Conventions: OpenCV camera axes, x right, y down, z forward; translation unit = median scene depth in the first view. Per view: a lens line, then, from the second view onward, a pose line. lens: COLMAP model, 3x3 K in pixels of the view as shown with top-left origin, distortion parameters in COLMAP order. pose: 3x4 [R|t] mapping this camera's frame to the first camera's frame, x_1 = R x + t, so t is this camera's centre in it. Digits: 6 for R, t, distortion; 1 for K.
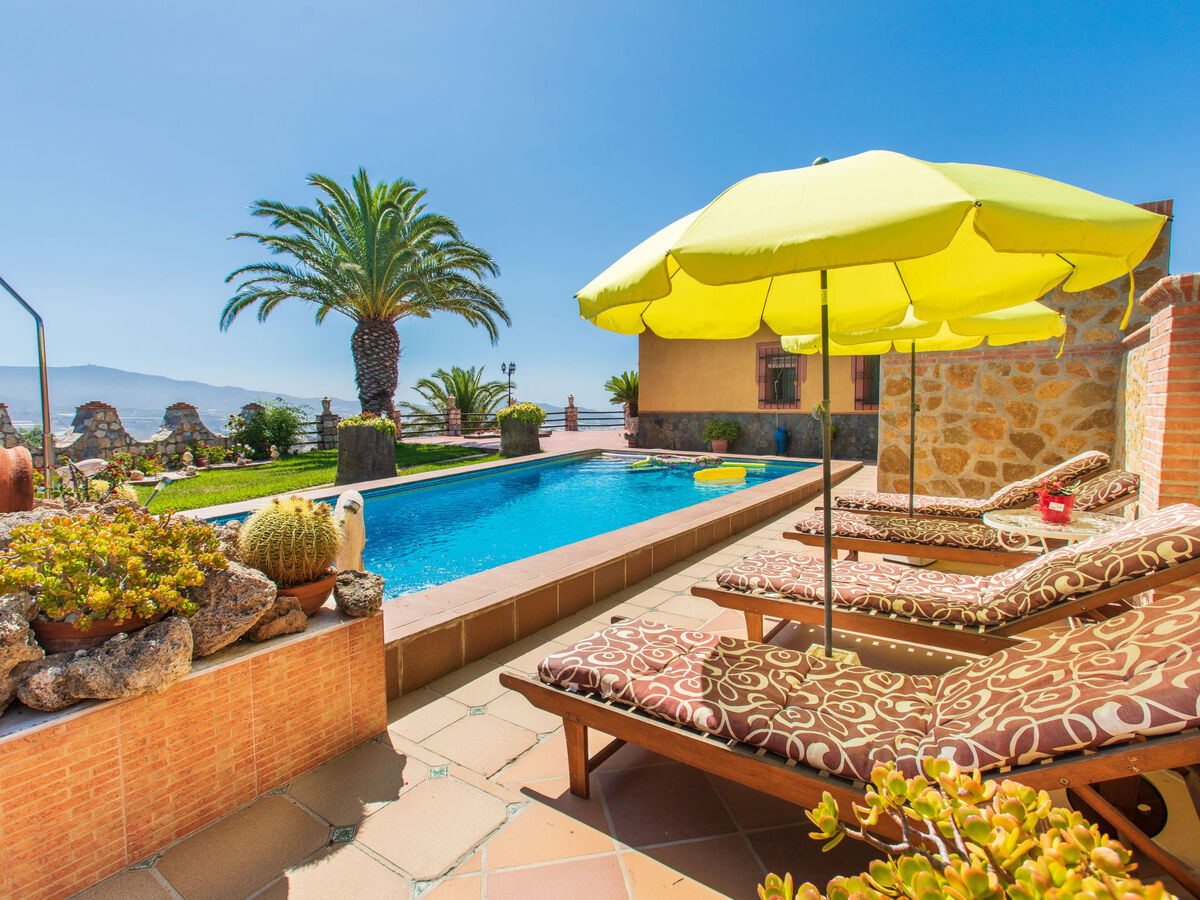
lens RADIAL K [[582.5, 0, 604.5], [0, 582.5, 466.1], [0, 0, 1]] dist [0.021123, 0.000064]
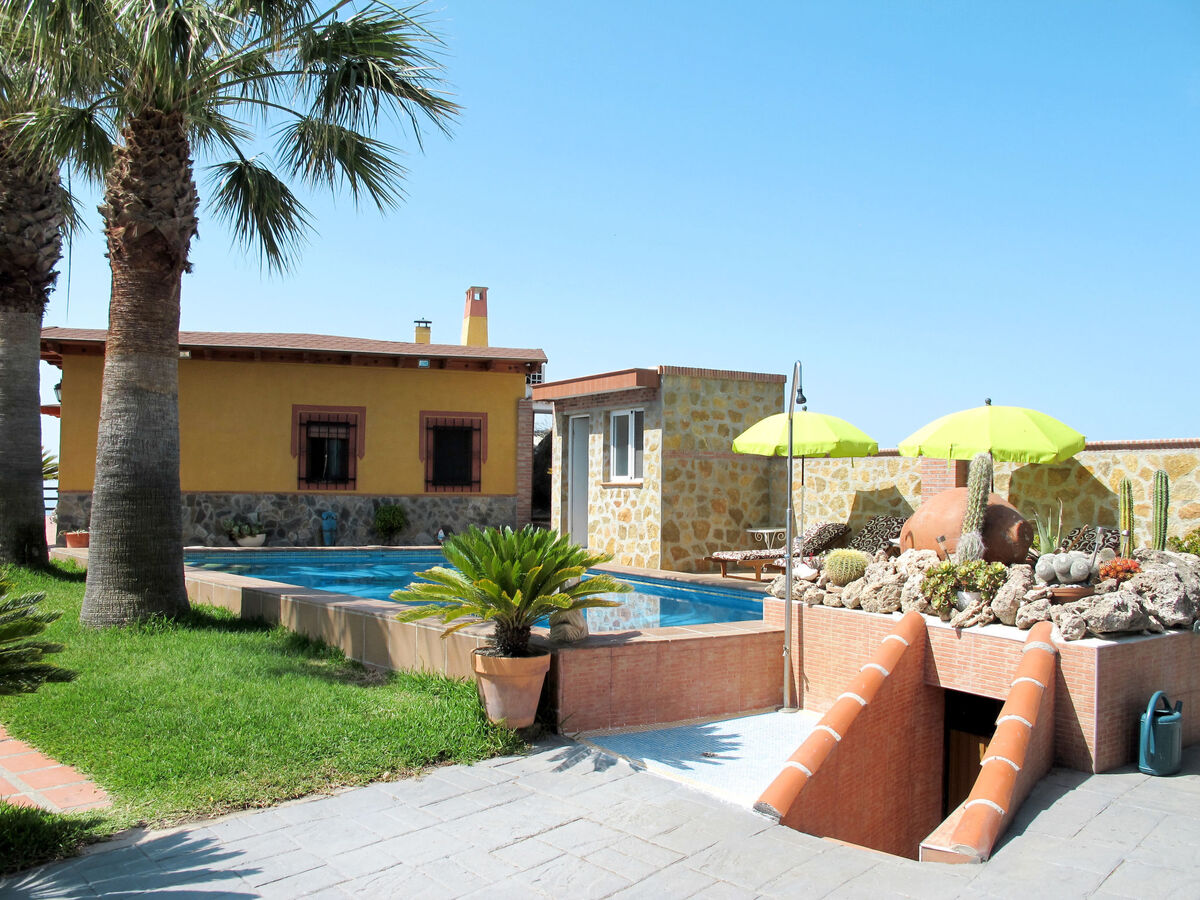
lens RADIAL K [[1026.0, 0, 565.4], [0, 1026.0, 445.3], [0, 0, 1]] dist [-0.103452, 0.098136]
pose [[0.429388, 0.045872, 0.901954, -1.726026], [0.081334, 0.992687, -0.089207, -0.018526], [-0.899450, 0.111663, 0.422517, 0.260721]]
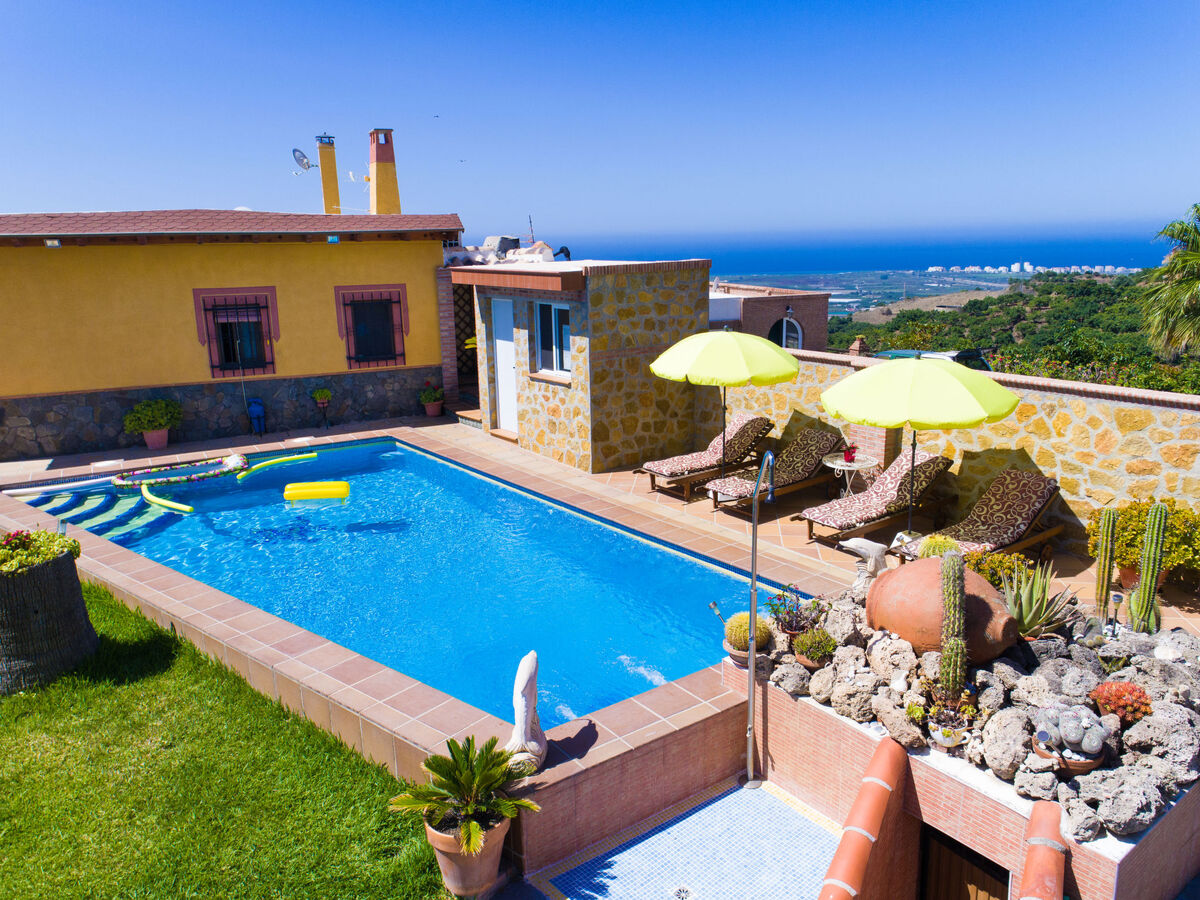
lens RADIAL K [[905.9, 0, 600.0], [0, 905.9, 450.0], [0, 0, 1]] dist [0.022928, 0.004705]
pose [[0.310113, -0.229398, 0.922608, -1.453787], [0.119592, 0.972156, 0.201519, -0.401178], [-0.943148, 0.047843, 0.328913, 0.366686]]
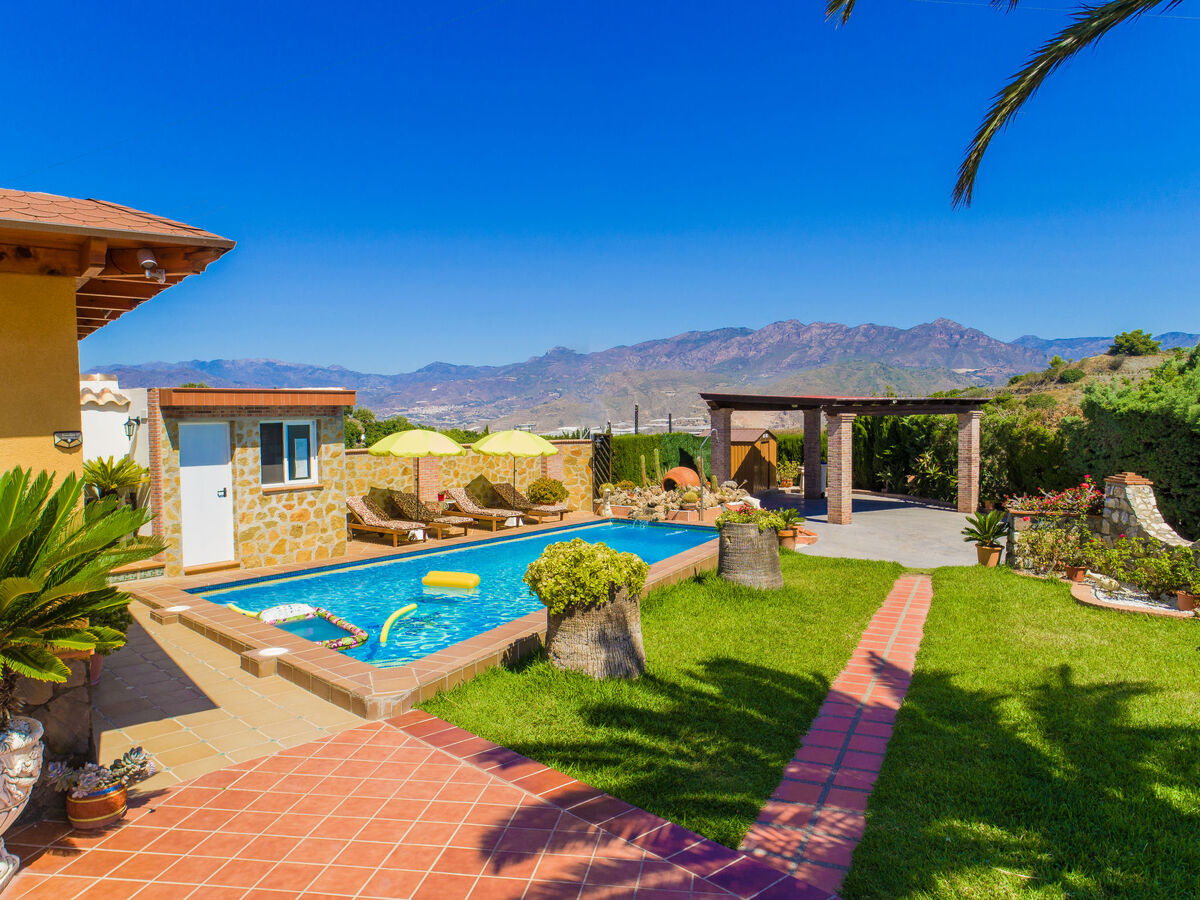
lens RADIAL K [[905.9, 0, 600.0], [0, 905.9, 450.0], [0, 0, 1]] dist [0.022928, 0.004705]
pose [[-0.996471, 0.017770, 0.082037, -0.431461], [0.029670, 0.988809, 0.146209, -0.573174], [-0.078521, 0.148127, -0.985846, 3.543598]]
